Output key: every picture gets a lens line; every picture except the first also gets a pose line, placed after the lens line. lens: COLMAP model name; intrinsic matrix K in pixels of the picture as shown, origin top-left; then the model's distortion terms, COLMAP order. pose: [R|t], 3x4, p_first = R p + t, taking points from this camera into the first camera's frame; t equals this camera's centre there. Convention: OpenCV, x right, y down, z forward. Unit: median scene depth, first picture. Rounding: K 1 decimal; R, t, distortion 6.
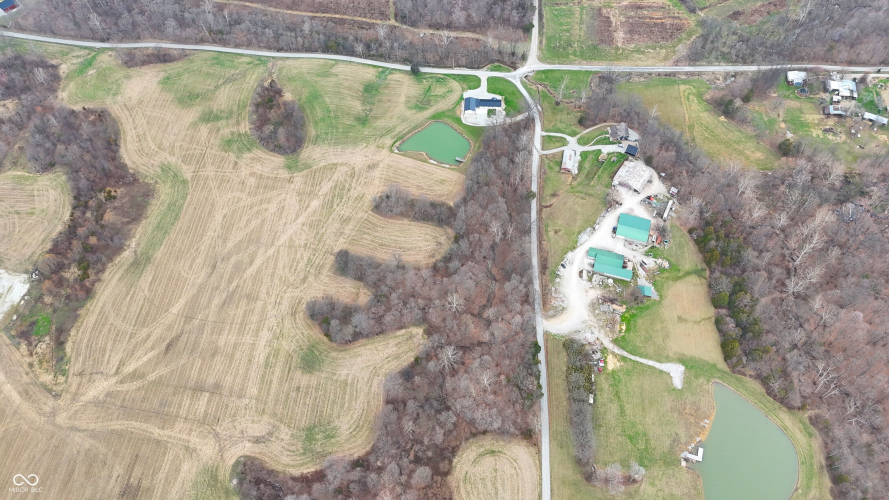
lens RADIAL K [[652.4, 0, 444.5], [0, 652.4, 247.6], [0, 0, 1]] dist [0.071923, -0.062168]
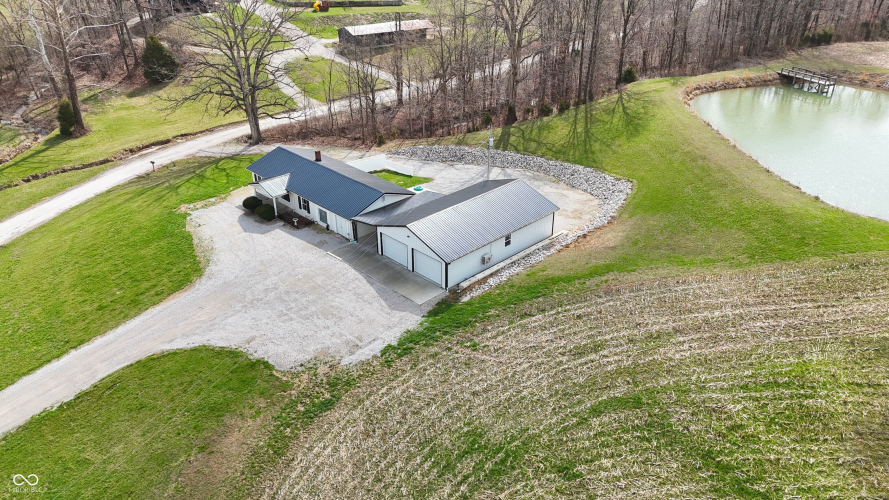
lens RADIAL K [[652.4, 0, 441.1], [0, 652.4, 250.2], [0, 0, 1]] dist [0.071923, -0.062168]
pose [[-0.736748, -0.299641, 0.606150, -0.026289], [0.580984, 0.178084, 0.794194, -0.334062], [-0.345919, 0.937284, 0.042884, 1.096040]]
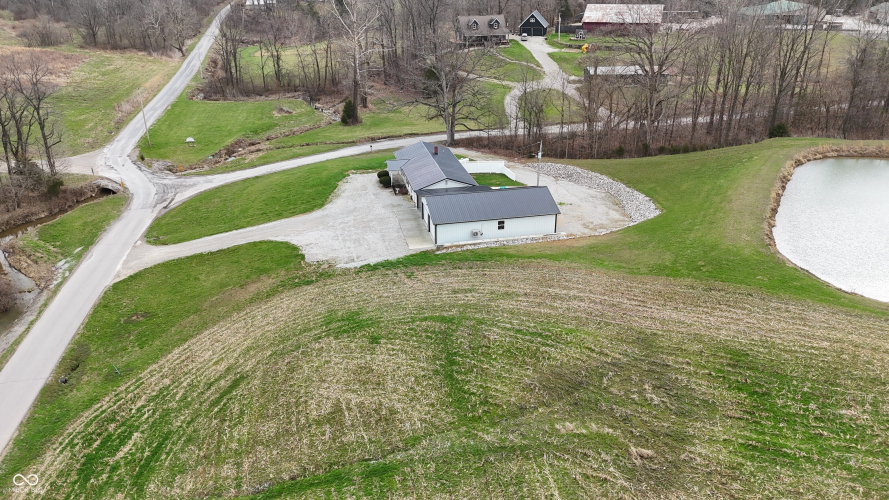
lens RADIAL K [[652.4, 0, 446.2], [0, 652.4, 252.4], [0, 0, 1]] dist [0.071923, -0.062168]
pose [[-0.262821, -0.383974, 0.885149, -0.093965], [0.821820, 0.391561, 0.413875, -0.305829], [-0.505507, 0.836208, 0.212647, 1.075604]]
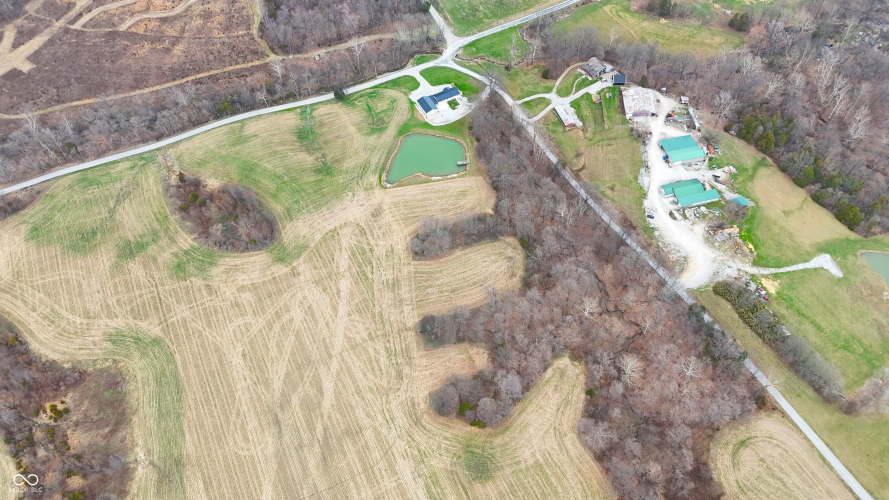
lens RADIAL K [[652.4, 0, 442.2], [0, 652.4, 247.6], [0, 0, 1]] dist [0.071923, -0.062168]
pose [[0.851679, -0.428976, 0.301036, -0.304285], [0.441783, 0.896688, 0.027904, -0.074417], [-0.281906, 0.109227, 0.953204, 0.228662]]
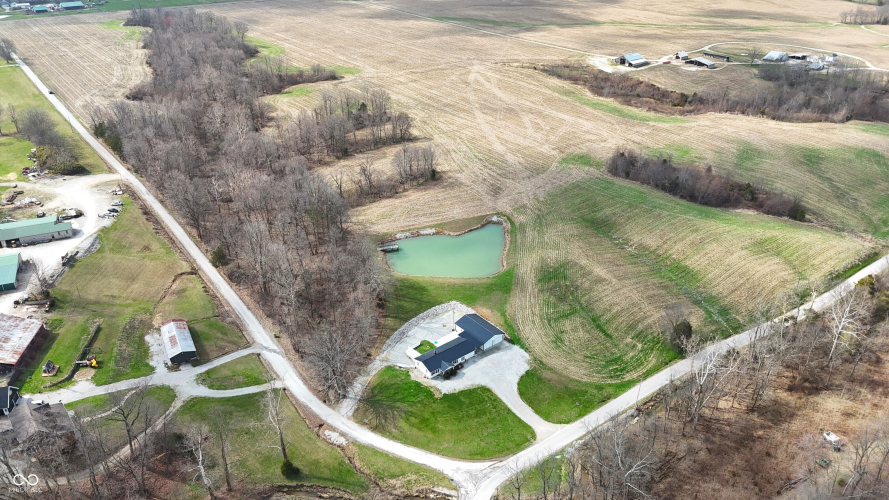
lens RADIAL K [[652.4, 0, 445.0], [0, 652.4, 248.5], [0, 0, 1]] dist [0.071923, -0.062168]
pose [[-0.747592, 0.329850, -0.576460, 0.289619], [-0.553637, 0.169941, 0.815234, -0.584698], [0.366869, 0.928611, 0.055571, 1.012929]]
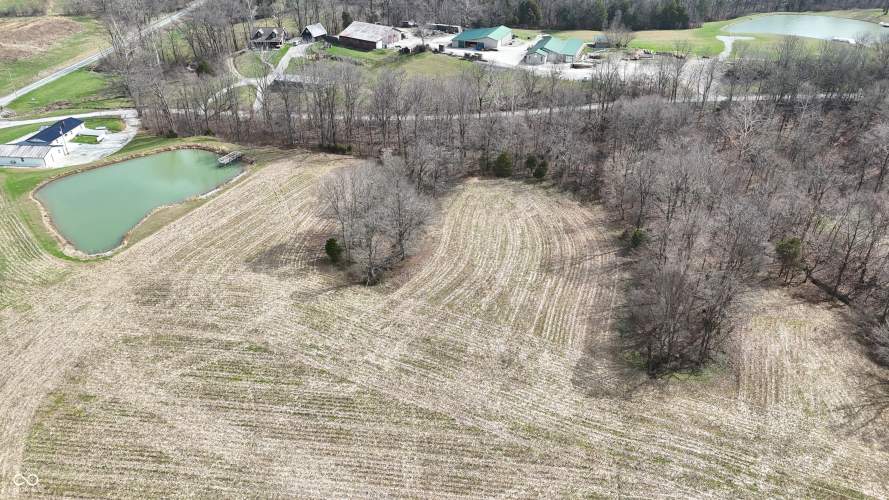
lens RADIAL K [[652.4, 0, 447.6], [0, 652.4, 248.1], [0, 0, 1]] dist [0.071923, -0.062168]
pose [[0.032300, -0.487224, 0.872680, -0.306621], [0.845424, 0.479046, 0.236164, -0.100392], [-0.533119, 0.730156, 0.427384, 0.845405]]
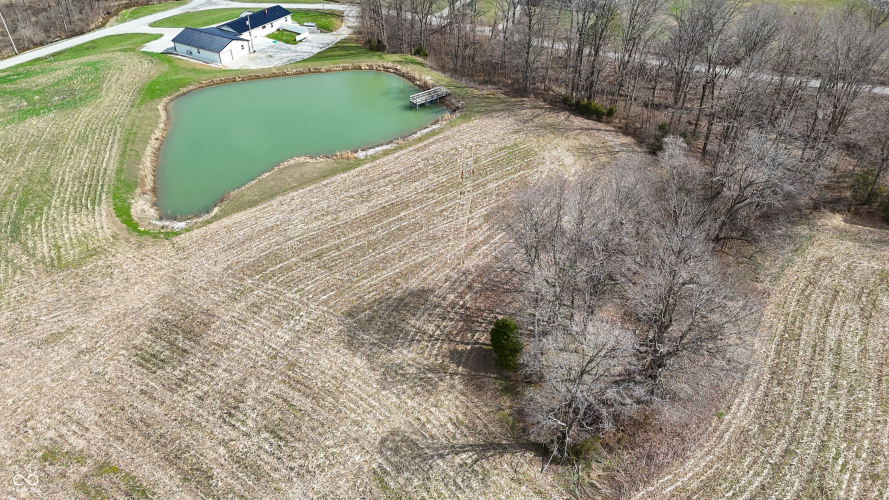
lens RADIAL K [[652.4, 0, 447.1], [0, 652.4, 252.9], [0, 0, 1]] dist [0.071923, -0.062168]
pose [[0.457171, -0.515607, 0.724668, -0.172345], [0.746634, 0.665231, 0.002289, -0.097287], [-0.483252, 0.540015, 0.689094, 0.889816]]
